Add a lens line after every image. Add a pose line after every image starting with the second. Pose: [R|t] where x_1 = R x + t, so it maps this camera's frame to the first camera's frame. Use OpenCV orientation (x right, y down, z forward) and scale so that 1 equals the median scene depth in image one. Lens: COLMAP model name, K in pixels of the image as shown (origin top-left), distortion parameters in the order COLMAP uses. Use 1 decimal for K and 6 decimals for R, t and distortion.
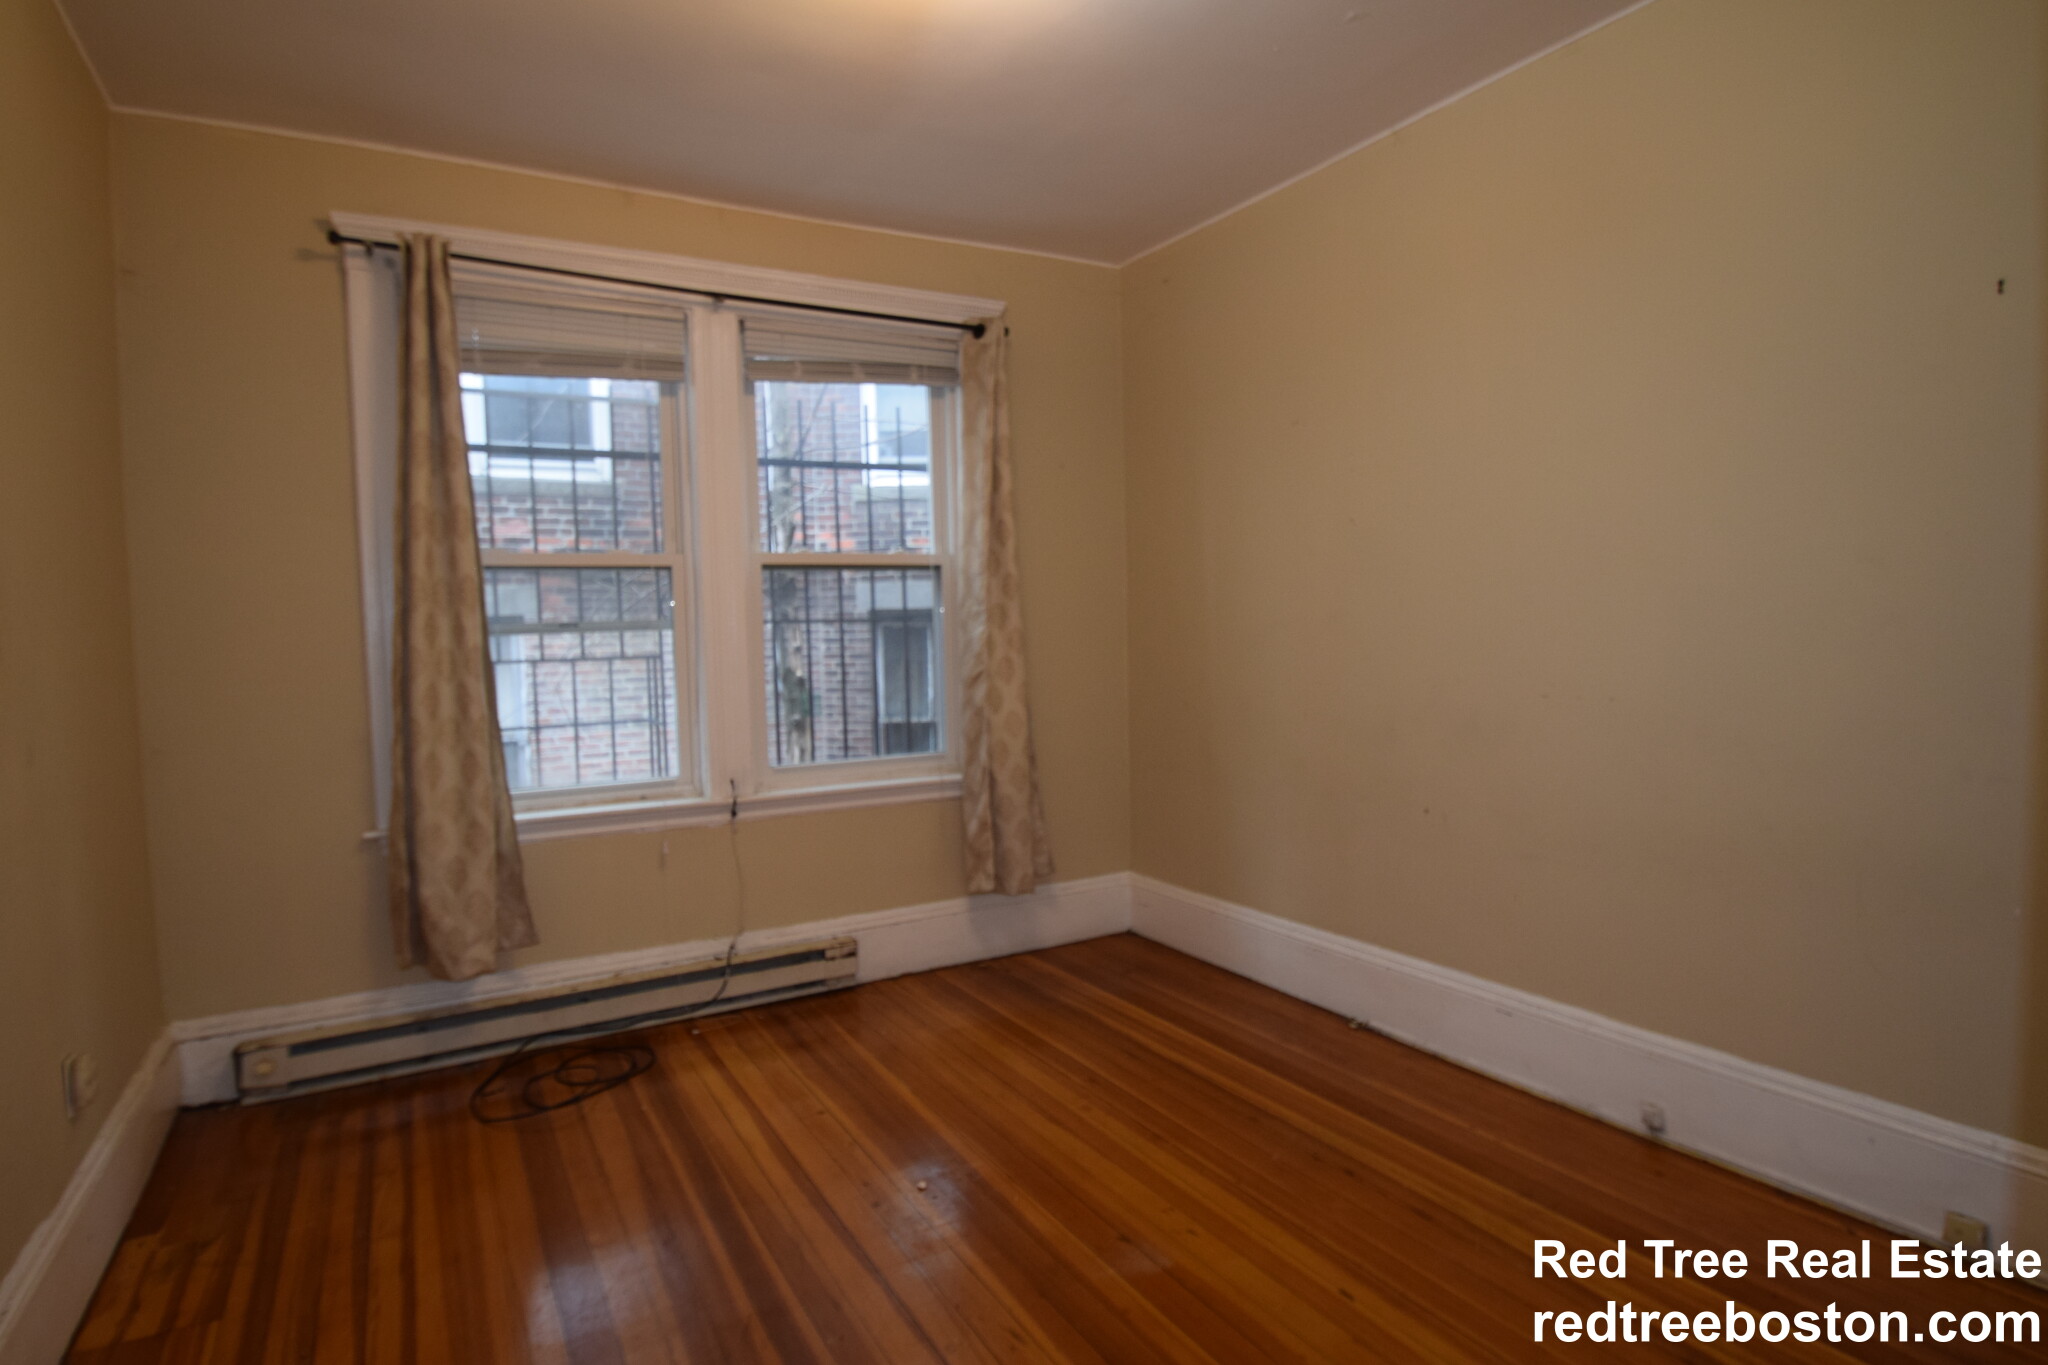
lens RADIAL K [[1110.0, 0, 1024.0], [0, 1110.0, 682.5], [0, 0, 1]] dist [0.000041, -0.000422]
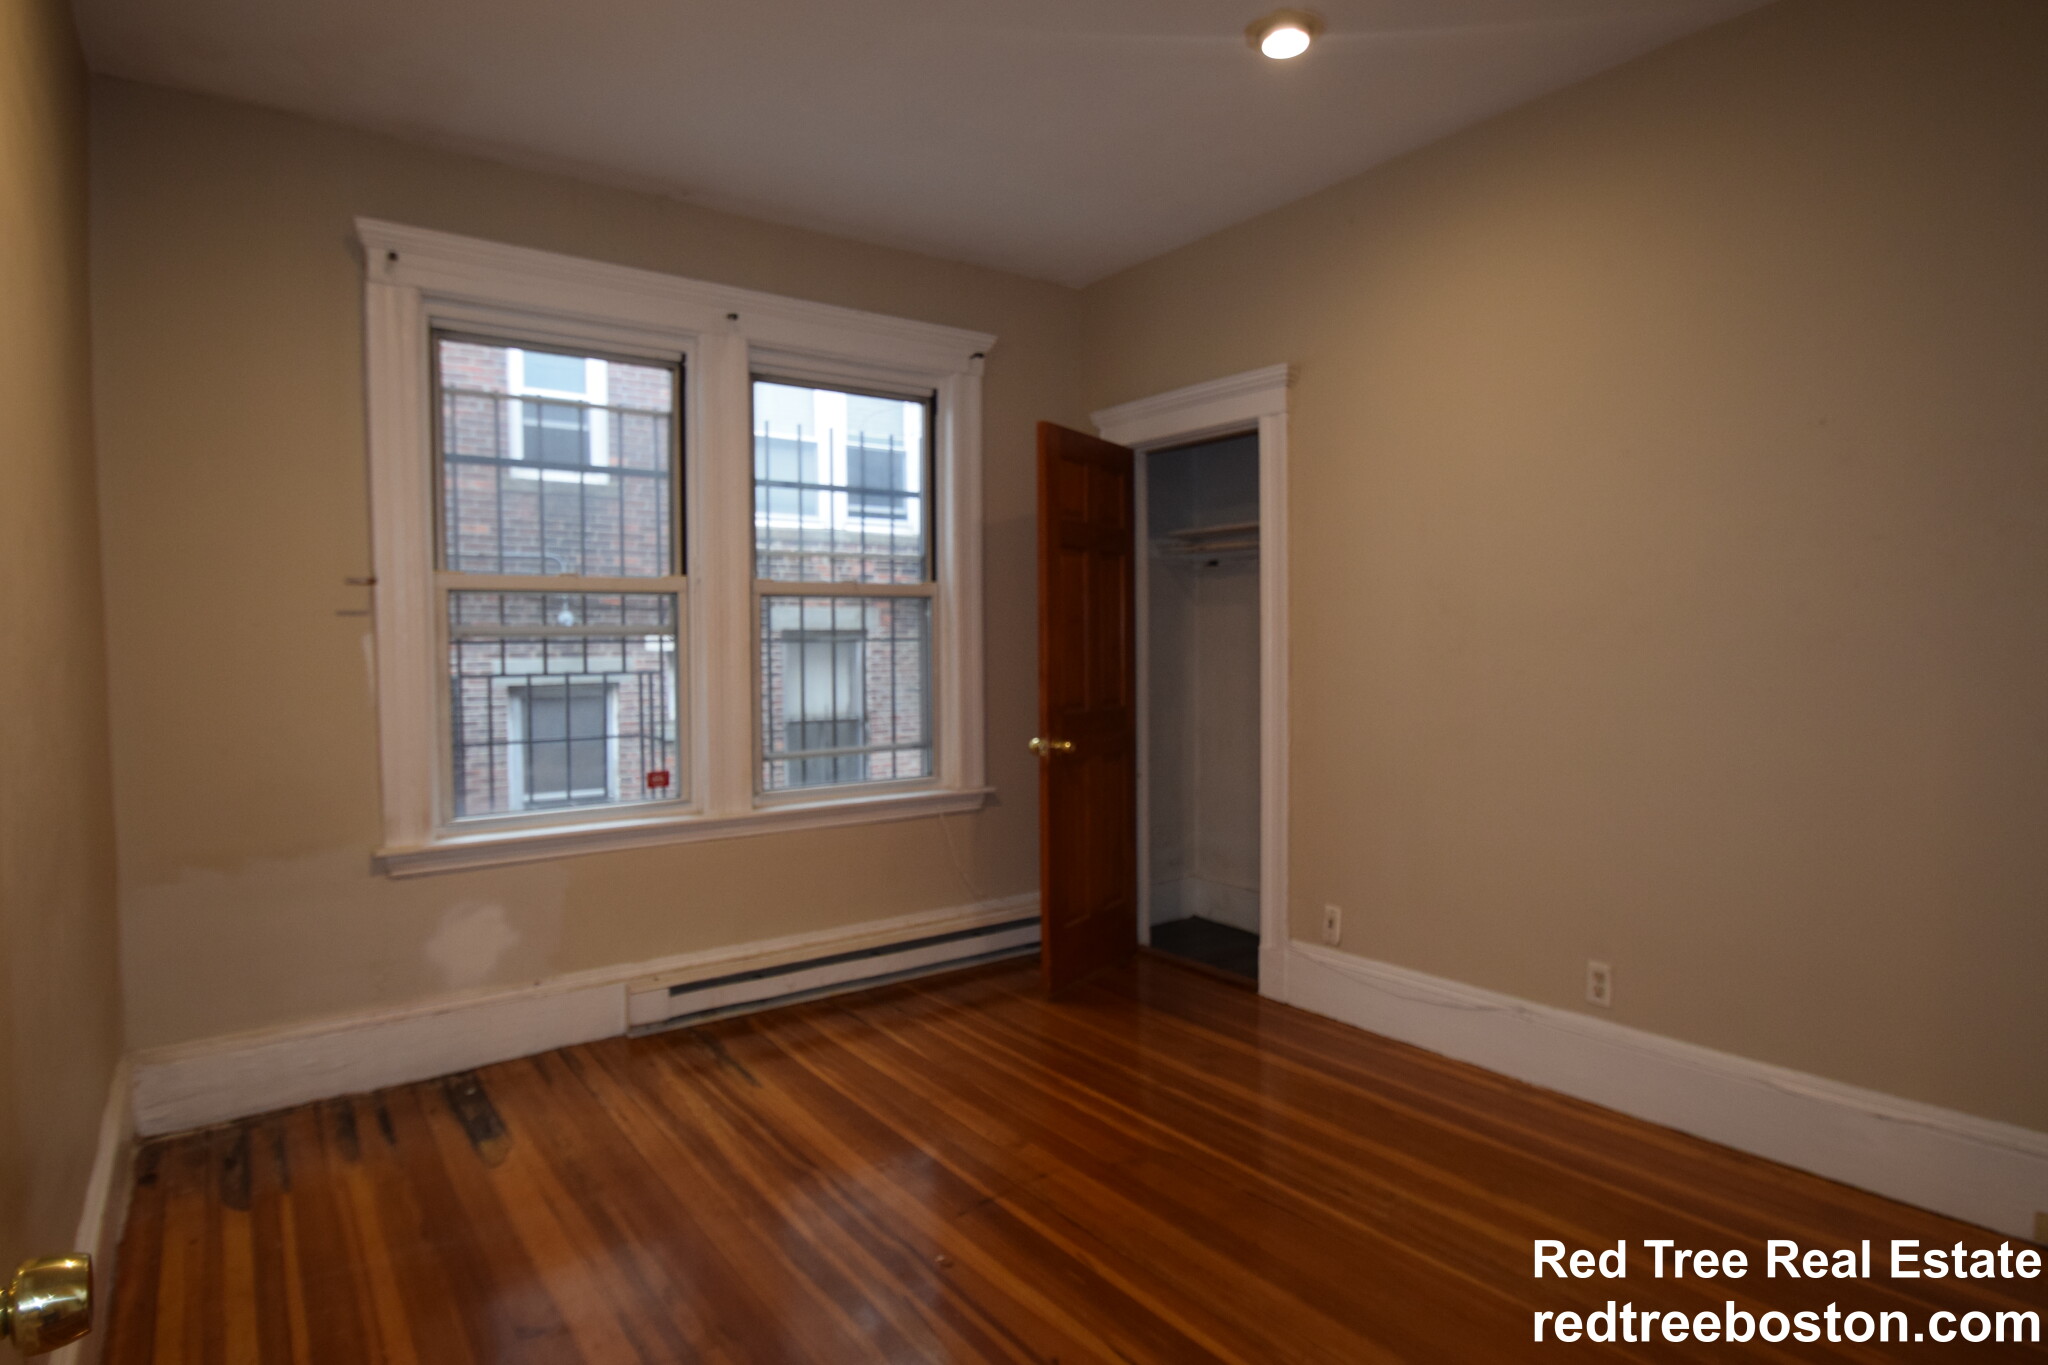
lens RADIAL K [[1110.0, 0, 1024.0], [0, 1110.0, 682.5], [0, 0, 1]] dist [0.000041, -0.000422]
pose [[0.992610, 0.011881, 0.120768, -0.148795], [-0.008809, 0.999625, -0.025934, 0.006236], [-0.121031, 0.024679, 0.992342, -0.095411]]
